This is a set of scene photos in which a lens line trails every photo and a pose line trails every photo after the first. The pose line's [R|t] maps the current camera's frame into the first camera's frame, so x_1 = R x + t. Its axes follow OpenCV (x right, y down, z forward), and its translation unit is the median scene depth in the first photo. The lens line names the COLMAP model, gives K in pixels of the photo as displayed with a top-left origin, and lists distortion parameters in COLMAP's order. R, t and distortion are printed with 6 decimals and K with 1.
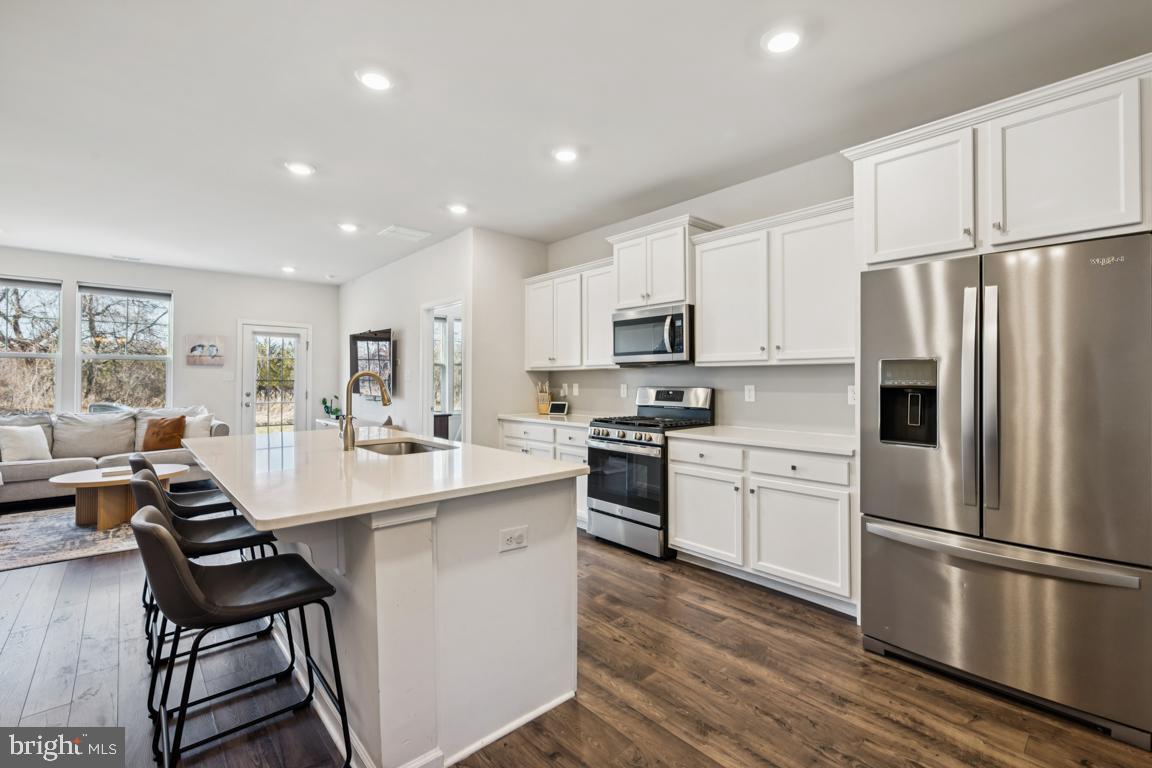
lens RADIAL K [[500.3, 0, 582.4], [0, 500.3, 373.2], [0, 0, 1]] dist [0.002476, -0.001456]
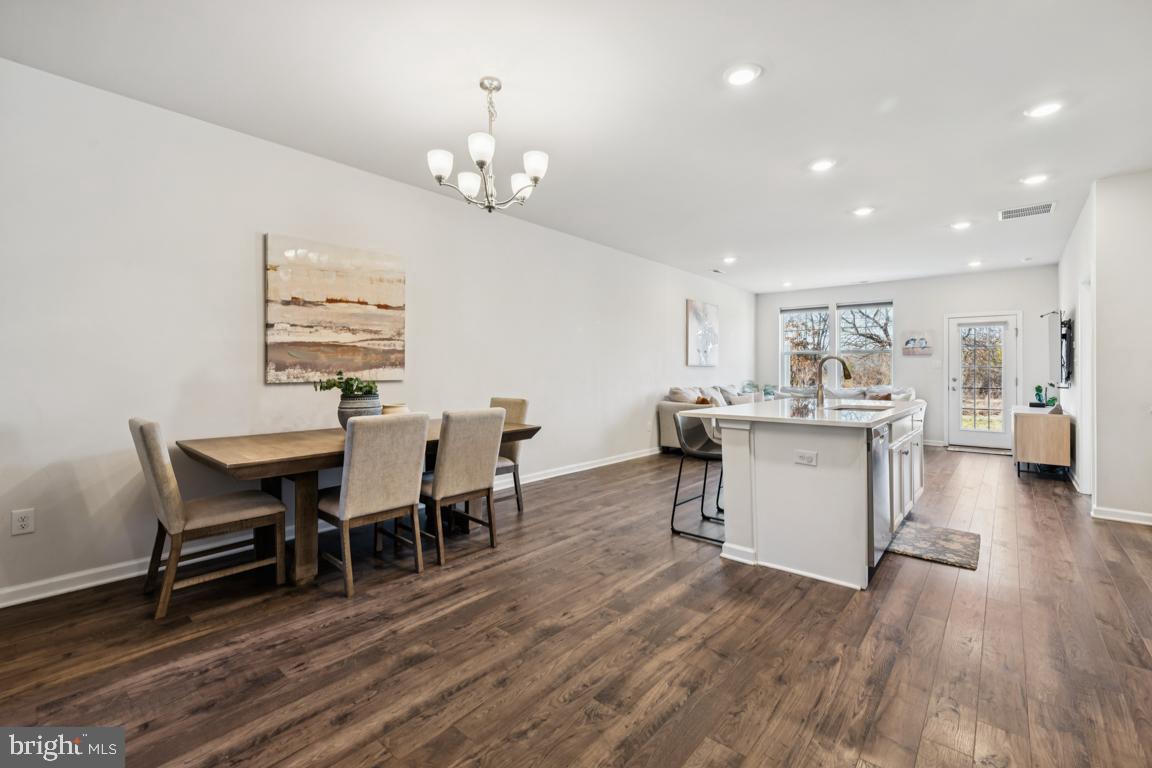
lens RADIAL K [[500.3, 0, 581.4], [0, 500.3, 370.0], [0, 0, 1]] dist [0.002476, -0.001456]
pose [[0.123506, -0.004769, -0.992332, 0.666029], [0.013764, 0.999900, -0.003093, 0.023495], [0.992248, -0.013276, 0.123560, 0.050284]]
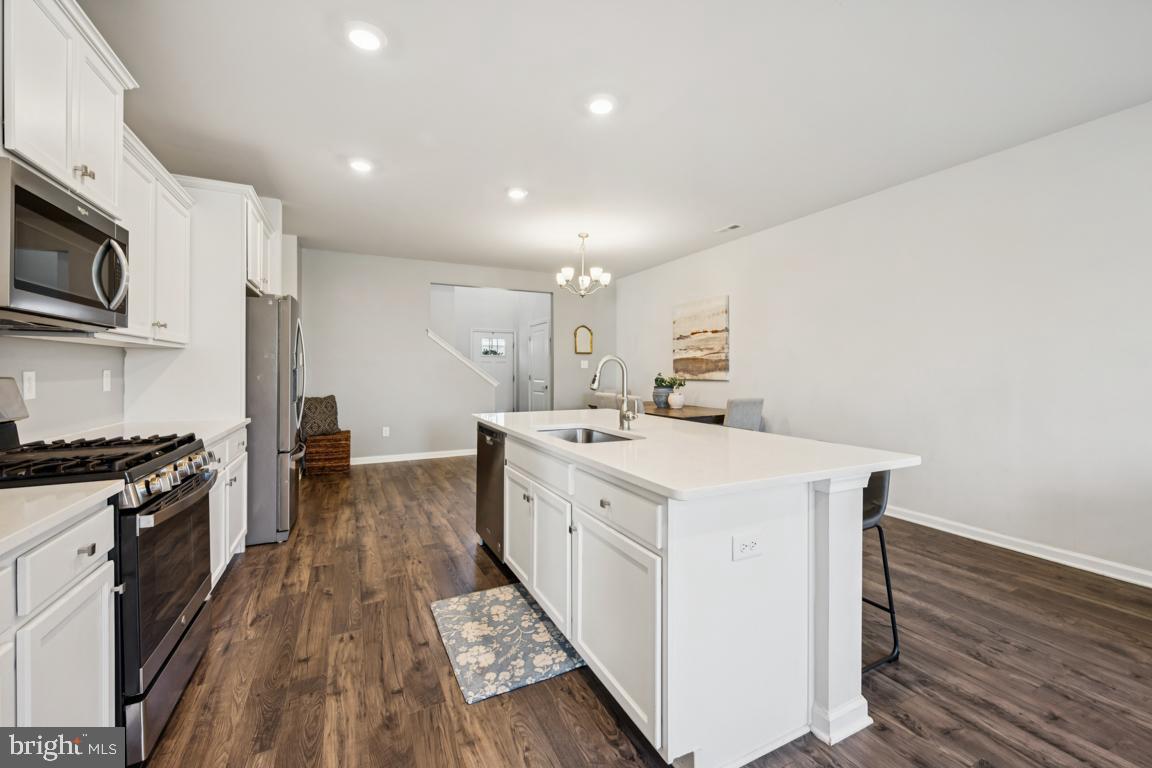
lens RADIAL K [[465.7, 0, 577.8], [0, 465.7, 374.0], [0, 0, 1]] dist [0.000418, 0.001344]
pose [[-0.960364, -0.004990, 0.278705, -0.440424], [-0.006014, 0.999978, -0.002821, 0.024654], [-0.278684, -0.004385, -0.960373, 1.354033]]
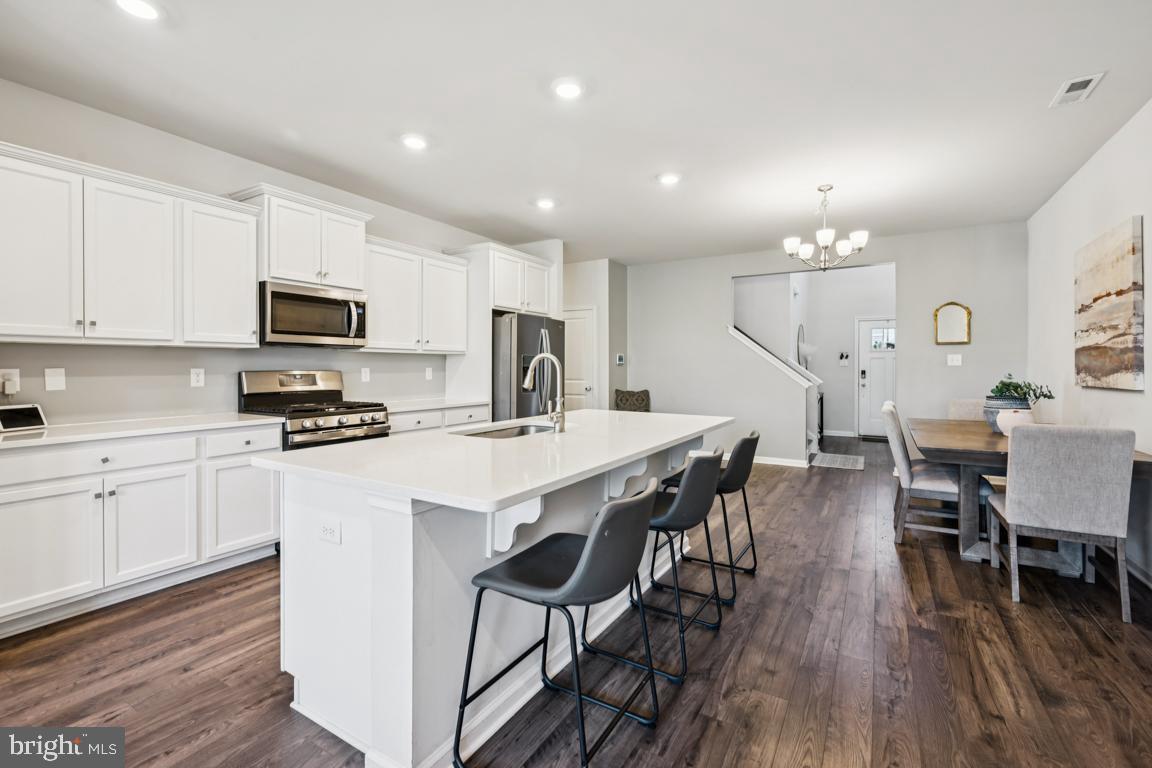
lens RADIAL K [[500.3, 0, 586.7], [0, 500.3, 370.2], [0, 0, 1]] dist [0.002476, -0.001456]
pose [[-0.288170, -0.007355, 0.957551, -0.983375], [-0.015131, 0.999881, 0.003126, 0.016994], [-0.957460, -0.013587, -0.288247, 0.841115]]
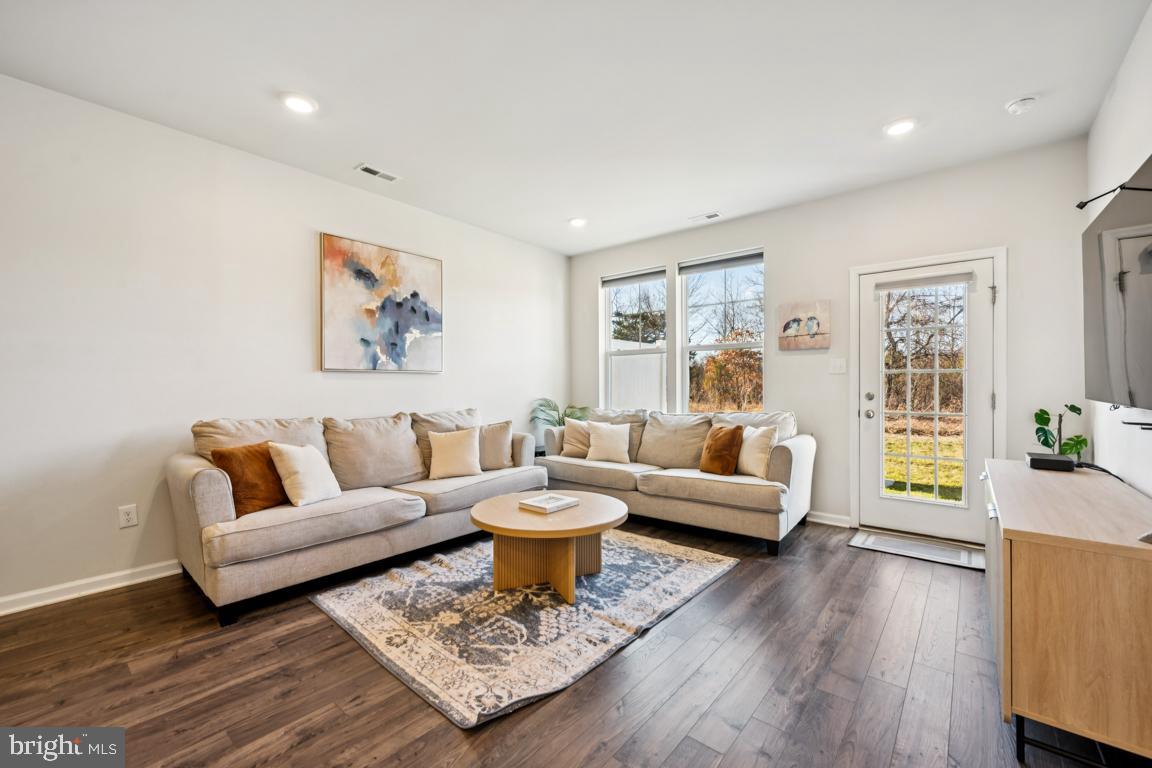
lens RADIAL K [[465.7, 0, 577.6], [0, 465.7, 381.6], [0, 0, 1]] dist [0.000418, 0.001344]
pose [[0.120843, -0.009836, -0.992623, -0.348736], [0.017066, 0.999824, -0.007830, 0.045297], [0.992525, -0.015994, 0.120989, 1.158462]]
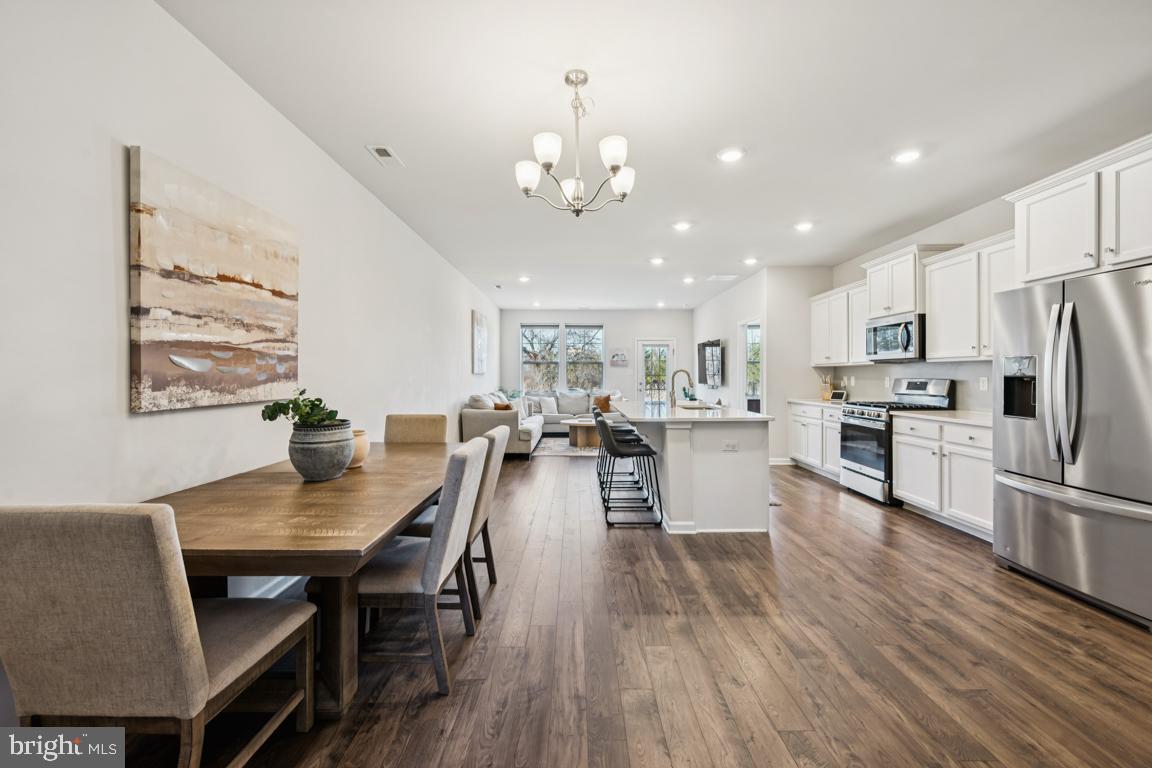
lens RADIAL K [[465.7, 0, 586.5], [0, 465.7, 376.2], [0, 0, 1]] dist [0.000418, 0.001344]
pose [[0.751957, -0.001432, -0.659211, 0.357466], [0.011364, 0.999877, 0.010791, -0.000278], [0.659114, -0.015606, 0.751881, -0.456390]]
